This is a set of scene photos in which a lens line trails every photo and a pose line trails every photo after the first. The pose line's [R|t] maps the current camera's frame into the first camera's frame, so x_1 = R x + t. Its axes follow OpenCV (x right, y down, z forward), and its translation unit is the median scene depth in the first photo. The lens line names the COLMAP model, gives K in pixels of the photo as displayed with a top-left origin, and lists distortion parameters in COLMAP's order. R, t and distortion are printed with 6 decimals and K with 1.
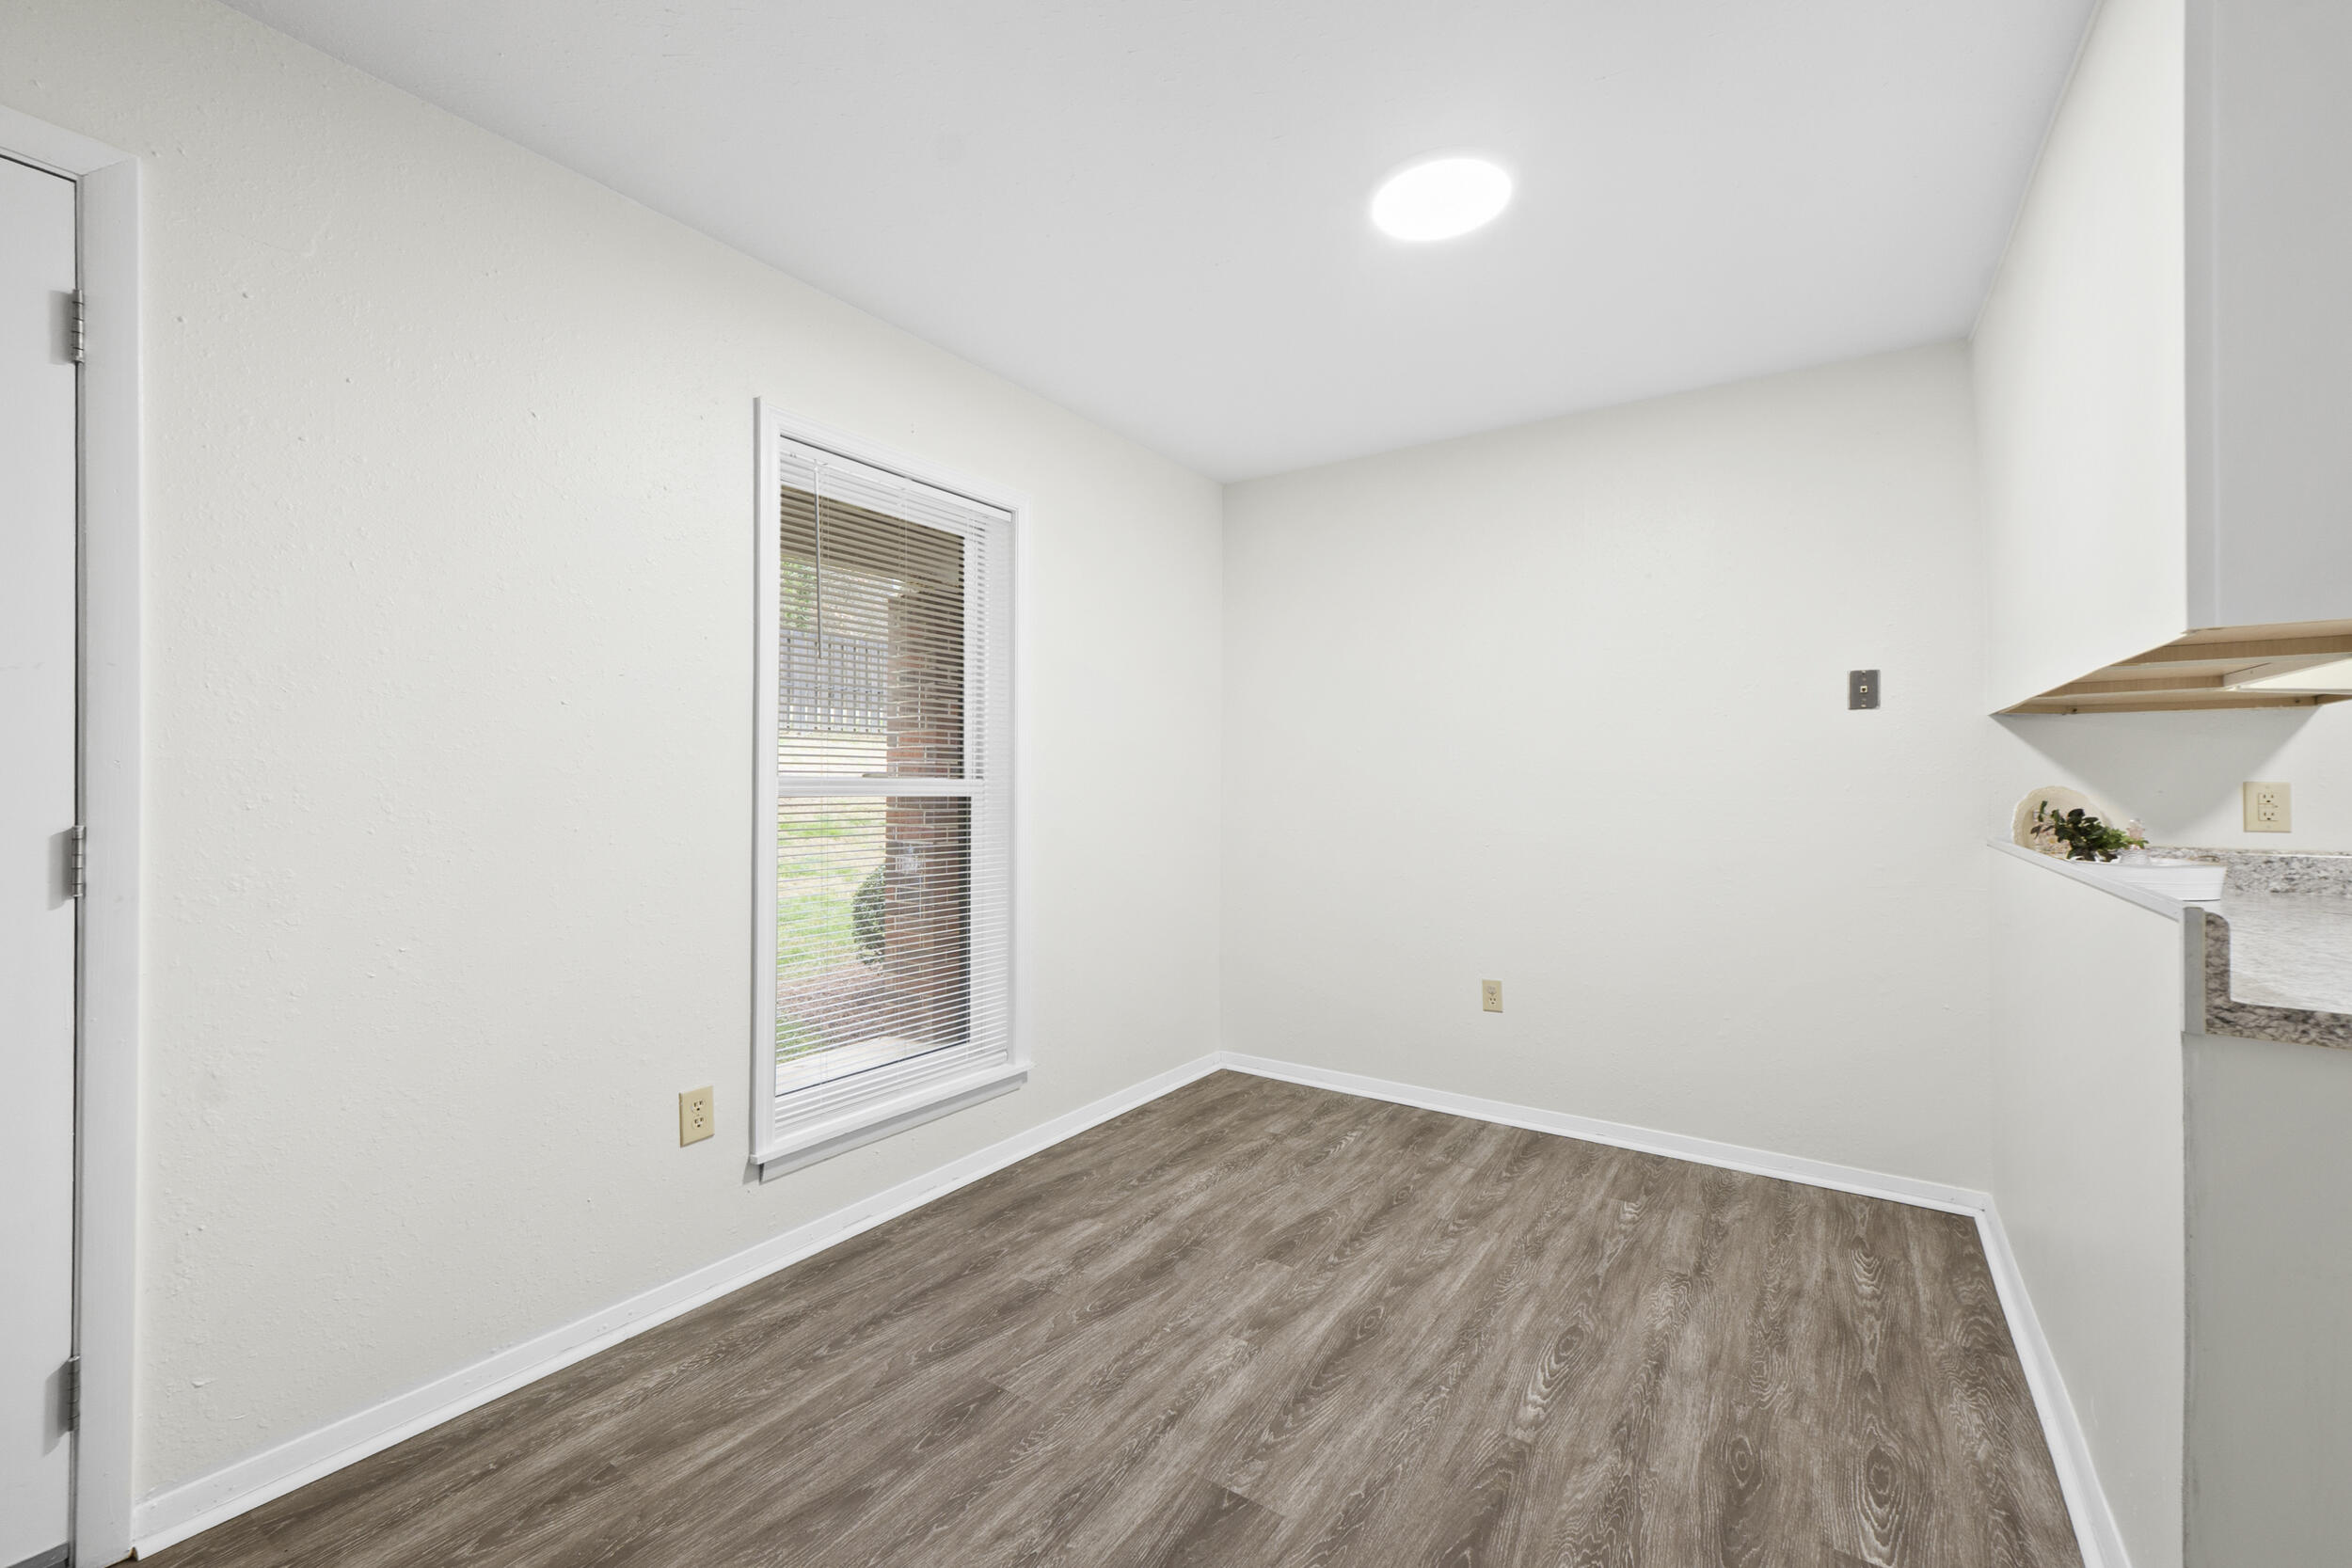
lens RADIAL K [[979.6, 0, 1176.0], [0, 979.6, 784.0], [0, 0, 1]] dist [0.007518, 0.000170]
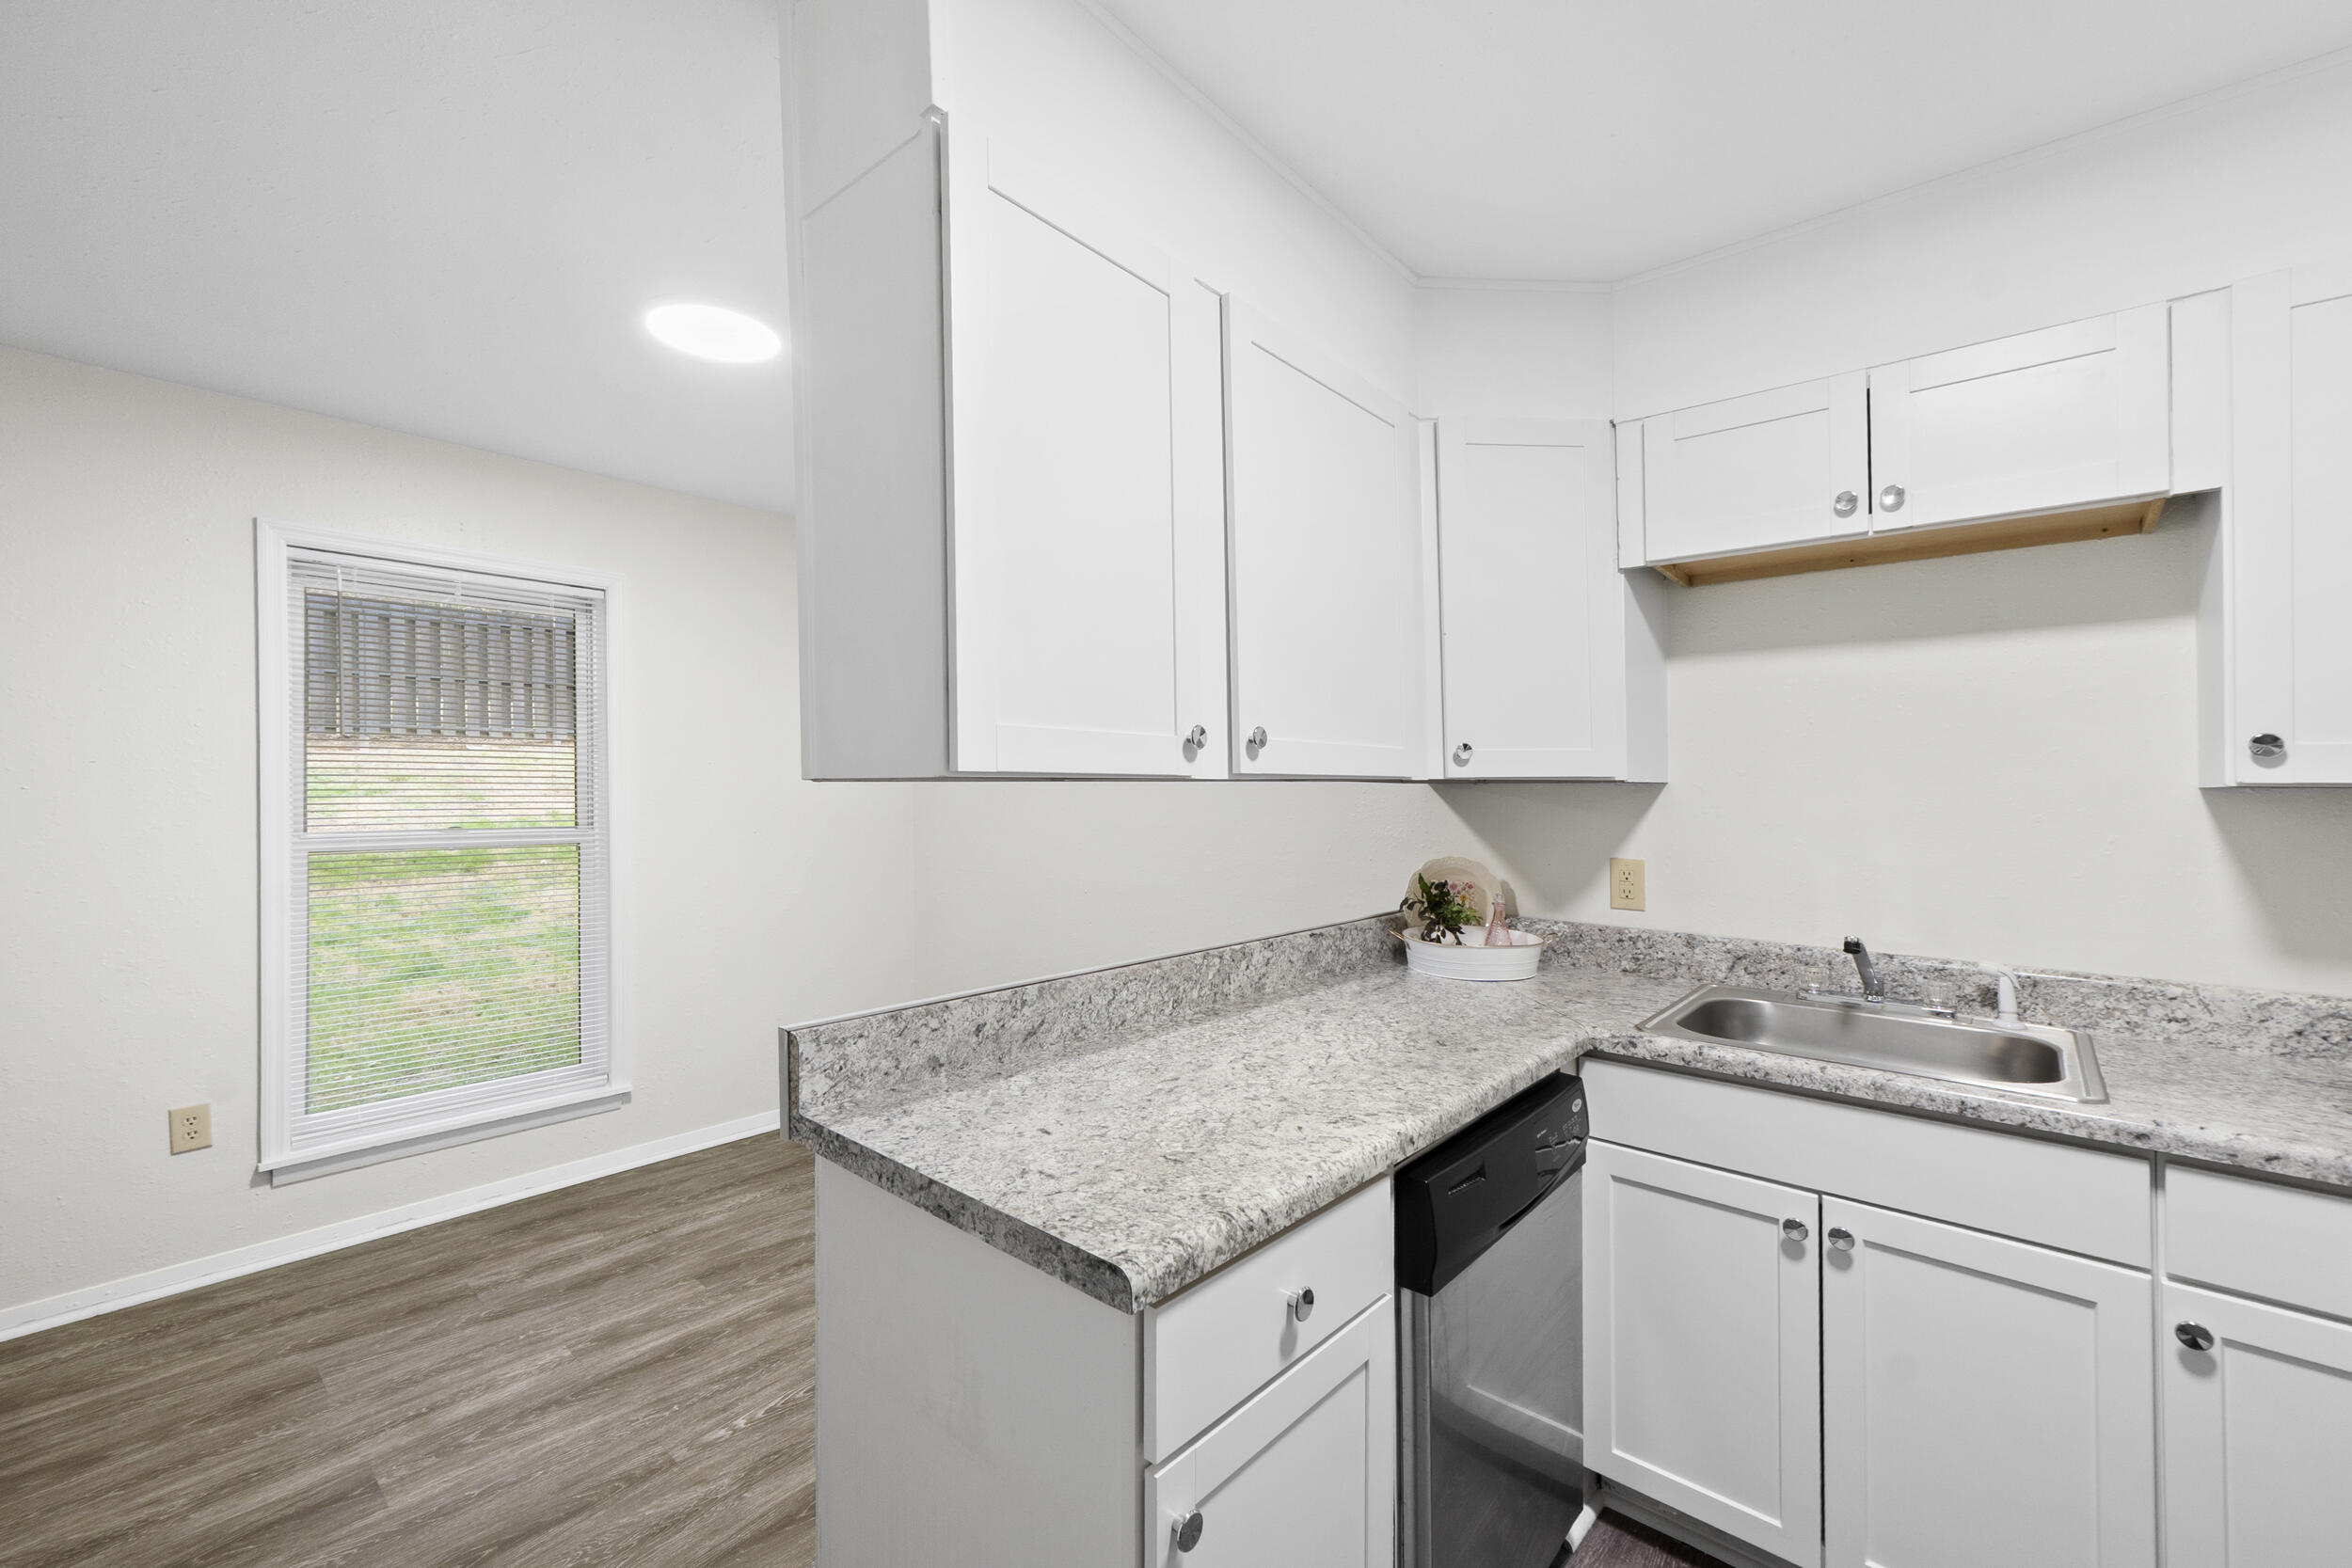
lens RADIAL K [[974.2, 0, 1179.6], [0, 974.2, 789.8], [0, 0, 1]] dist [0.008724, 0.000619]
pose [[0.992035, 0.003425, -0.125919, 0.775681], [-0.002780, 0.999982, 0.005300, -0.074388], [0.125935, -0.004908, 0.992026, -0.022343]]
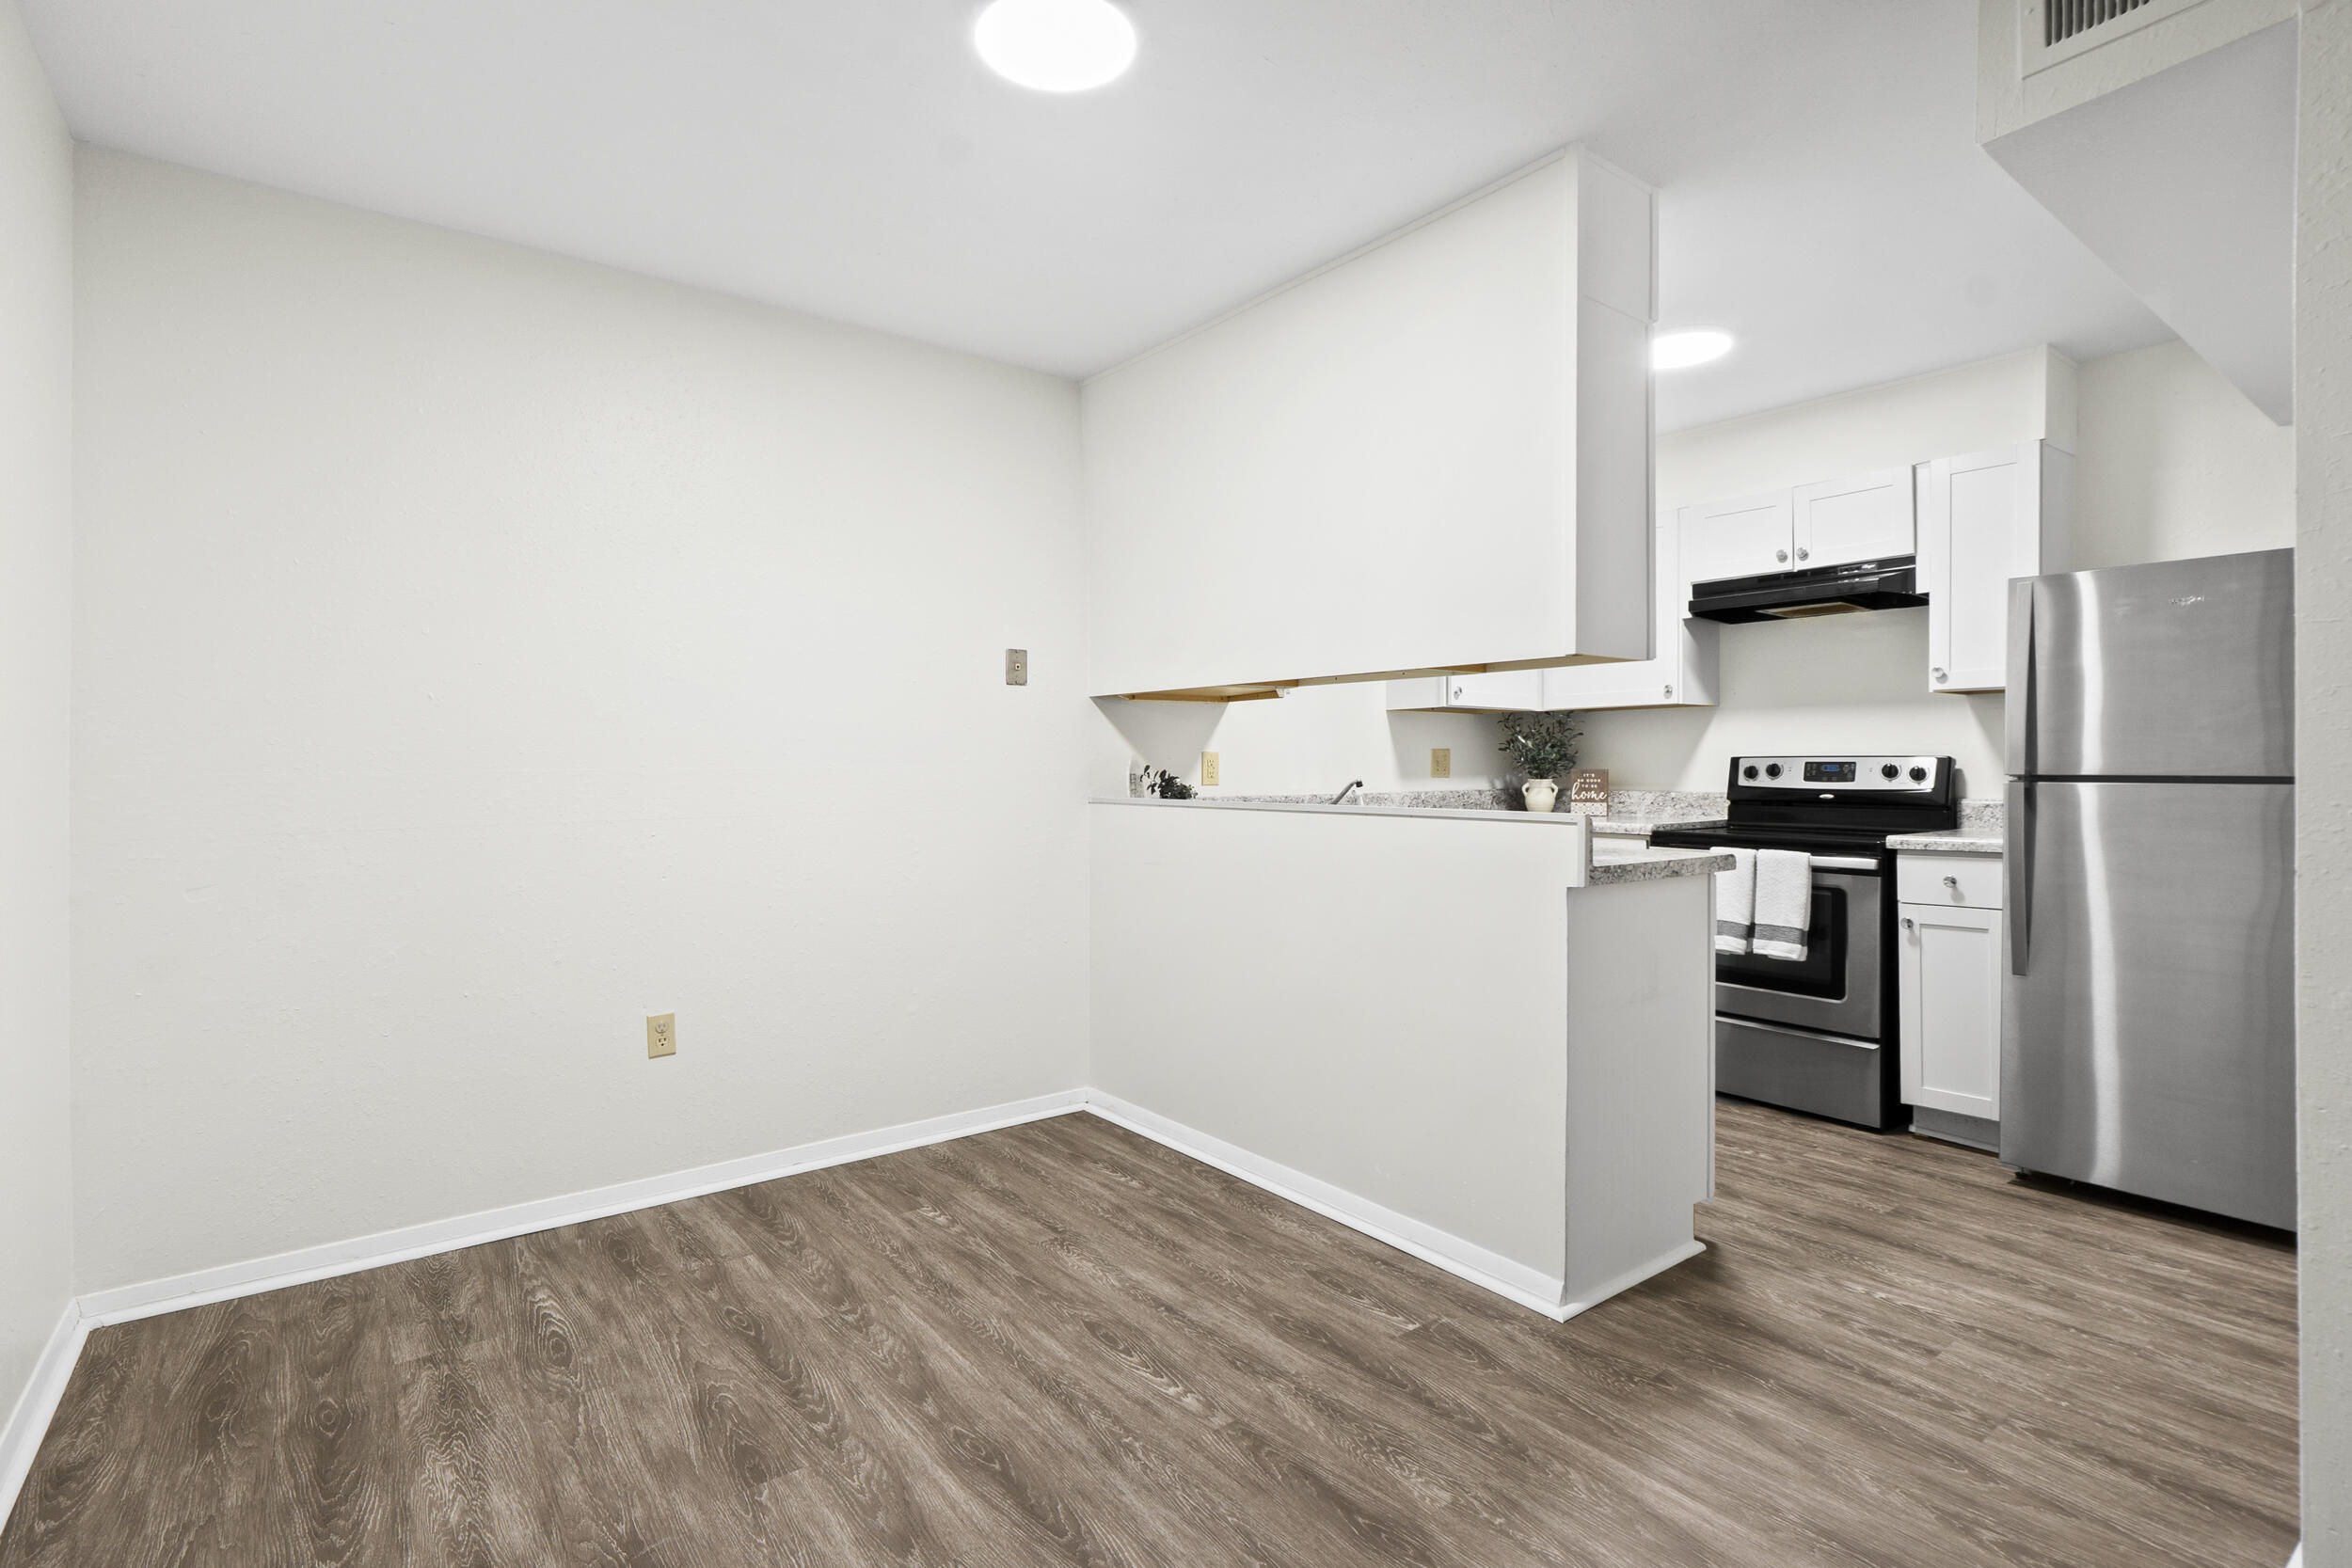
lens RADIAL K [[1112.1, 0, 1168.5], [0, 1112.1, 759.9], [0, 0, 1]] dist [-0.003396, 0.000039]
pose [[0.321217, 0.001650, 0.947004, -0.510759], [0.005203, 0.999980, -0.003507, 0.014883], [-0.946991, 0.006054, 0.321202, 0.513062]]
